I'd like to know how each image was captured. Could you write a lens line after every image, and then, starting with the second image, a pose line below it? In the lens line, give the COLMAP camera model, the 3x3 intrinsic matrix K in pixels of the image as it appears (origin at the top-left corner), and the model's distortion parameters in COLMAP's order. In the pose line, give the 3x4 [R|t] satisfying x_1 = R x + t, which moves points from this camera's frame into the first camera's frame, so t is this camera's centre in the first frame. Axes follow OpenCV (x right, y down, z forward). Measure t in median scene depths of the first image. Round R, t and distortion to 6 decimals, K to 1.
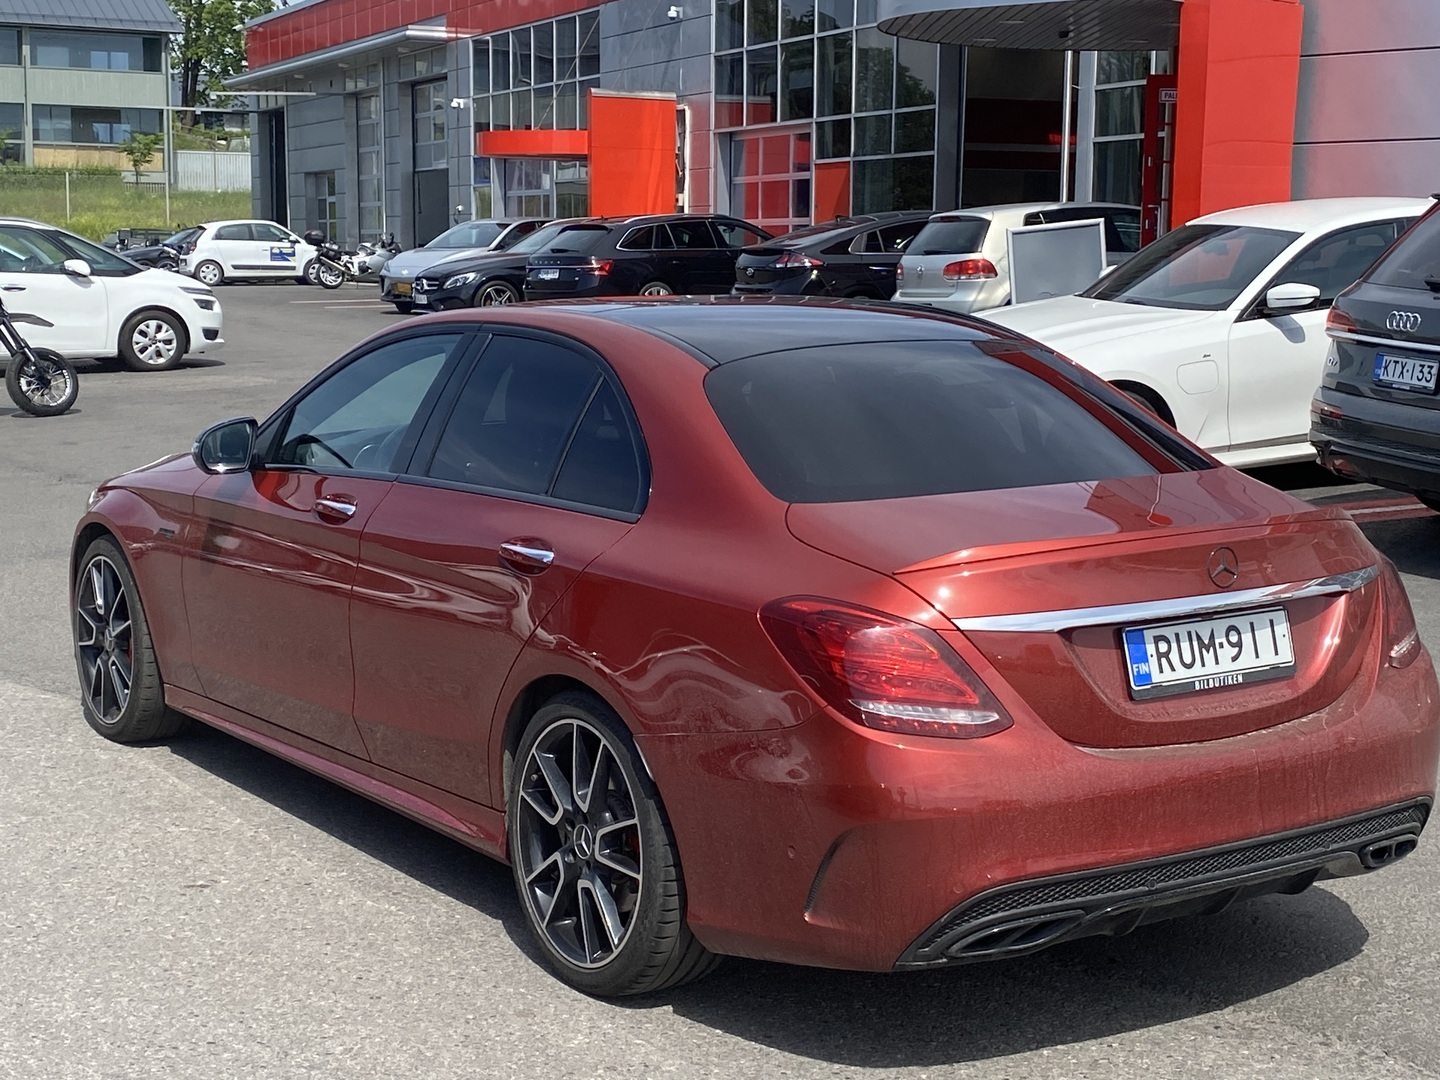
lens RADIAL K [[2283.5, 0, 720.0], [0, 2283.5, 540.0], [0, 0, 1]] dist [0.202440, -0.703364]
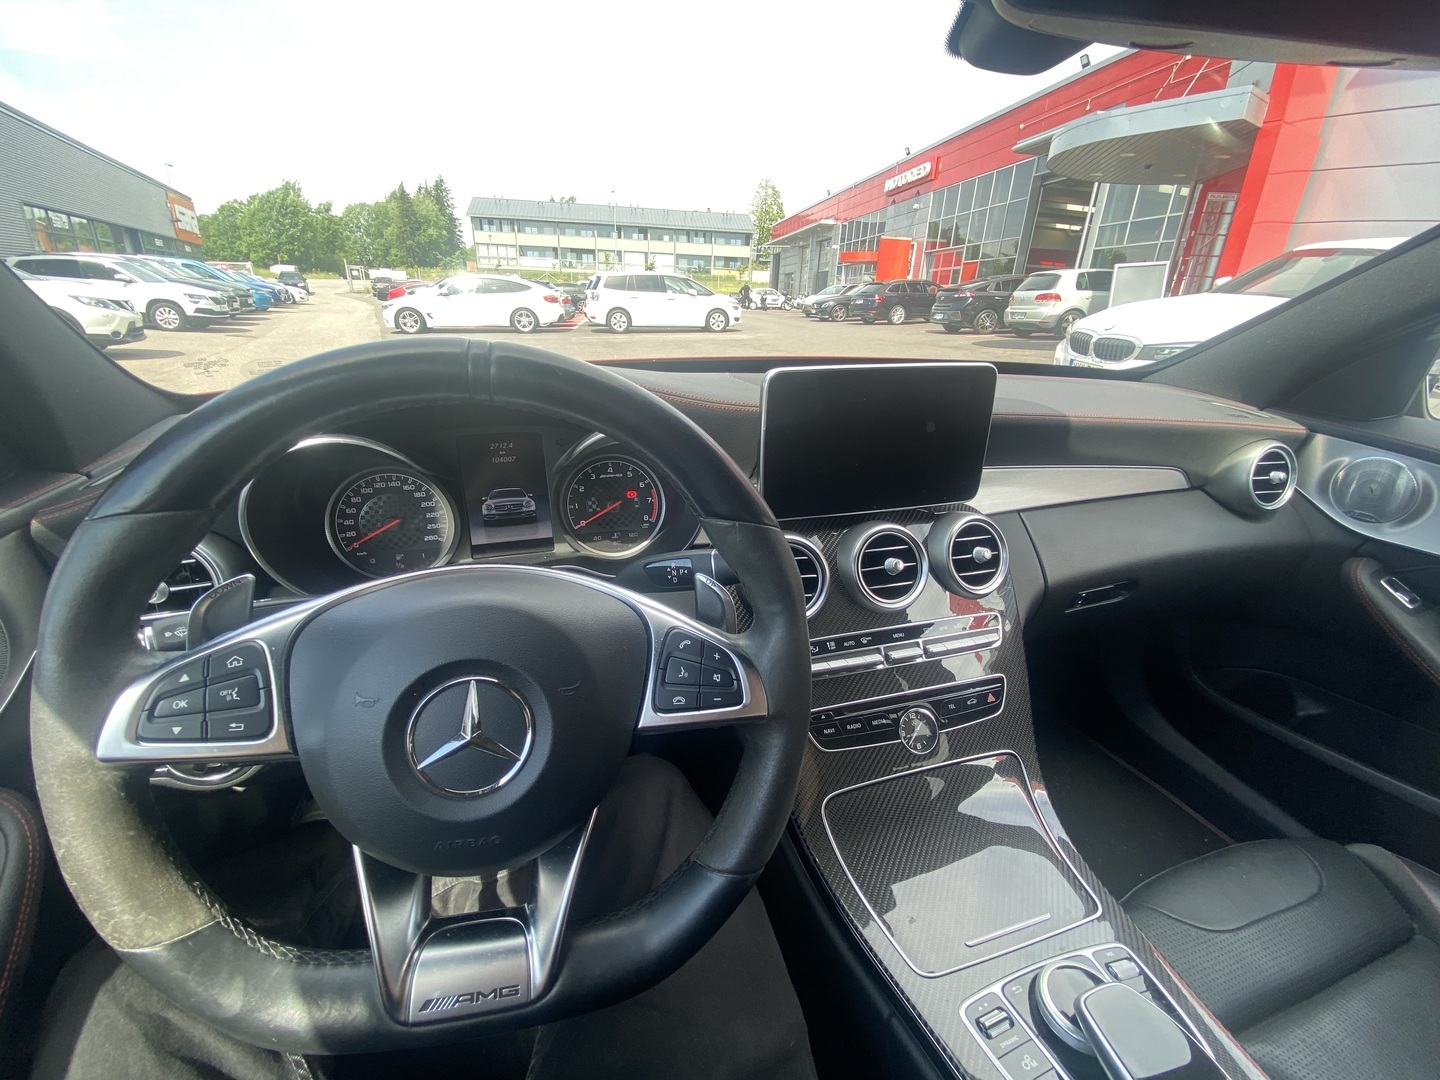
lens RADIAL K [[570.6, 0, 715.6], [0, 570.6, 543.2], [0, 0, 1]] dist [0.023649, -0.026226]
pose [[0.956607, 0.135349, -0.258038, -0.026200], [-0.062450, 0.960226, 0.272152, -0.014561], [0.284610, -0.244228, 0.927011, 0.273451]]
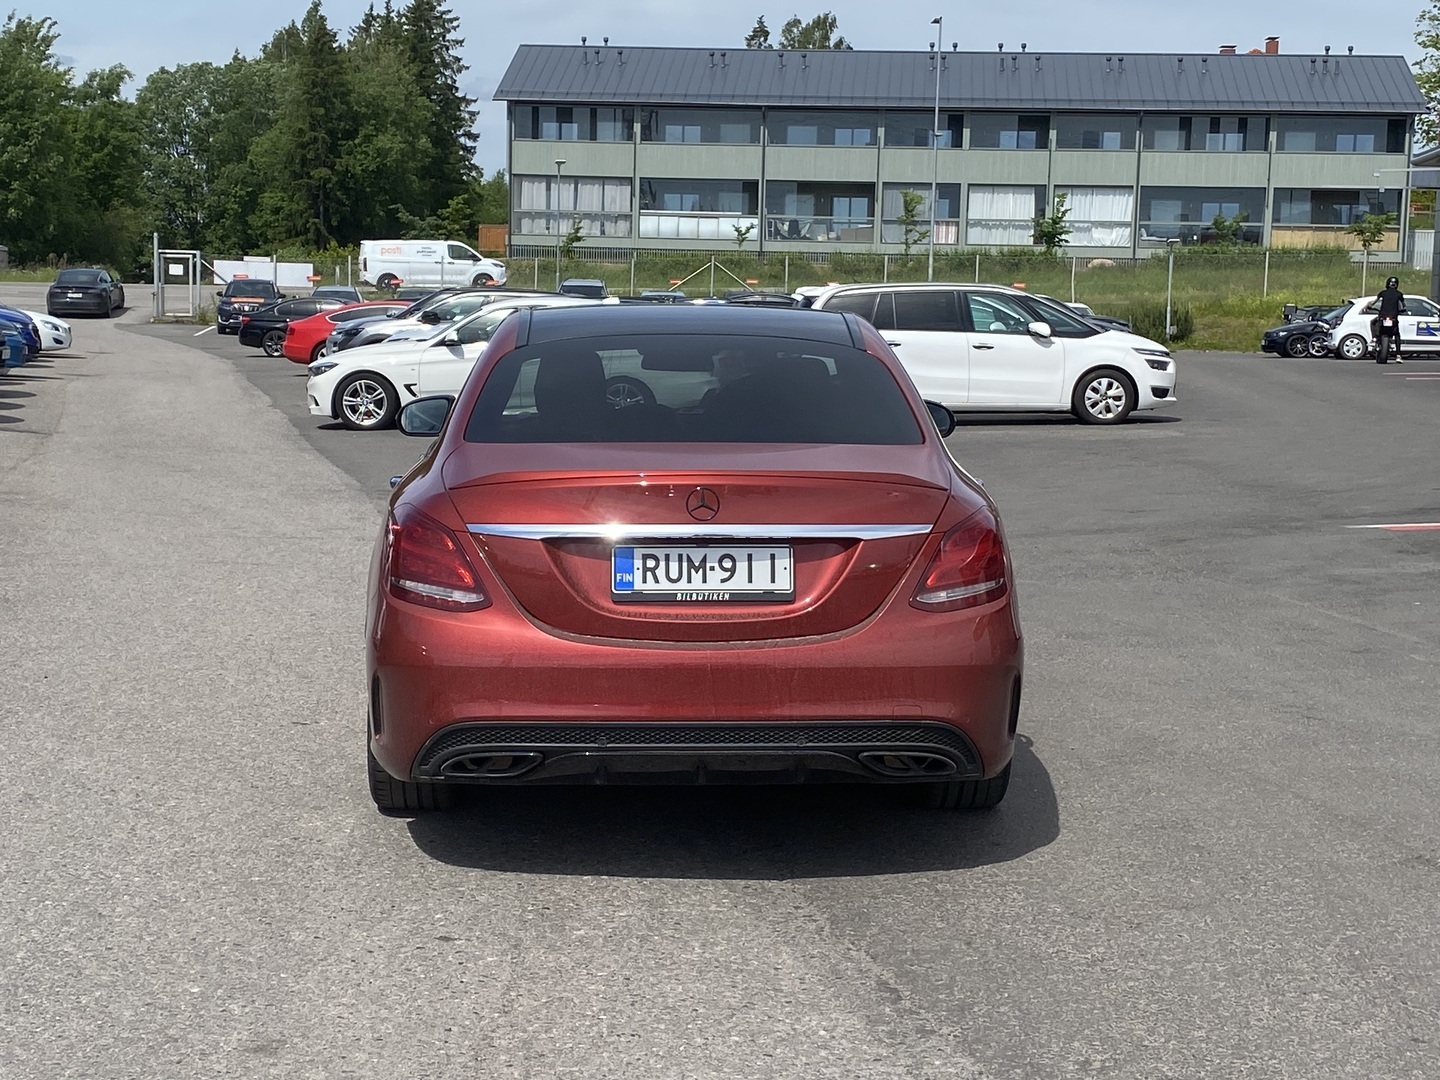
lens RADIAL K [[2283.5, 0, 720.0], [0, 2283.5, 540.0], [0, 0, 1]] dist [0.202440, -0.703364]
pose [[0.846996, 0.062730, -0.527885, 0.177017], [-0.081616, 0.996585, -0.012528, 0.009193], [0.525296, 0.053695, 0.849224, -0.010957]]
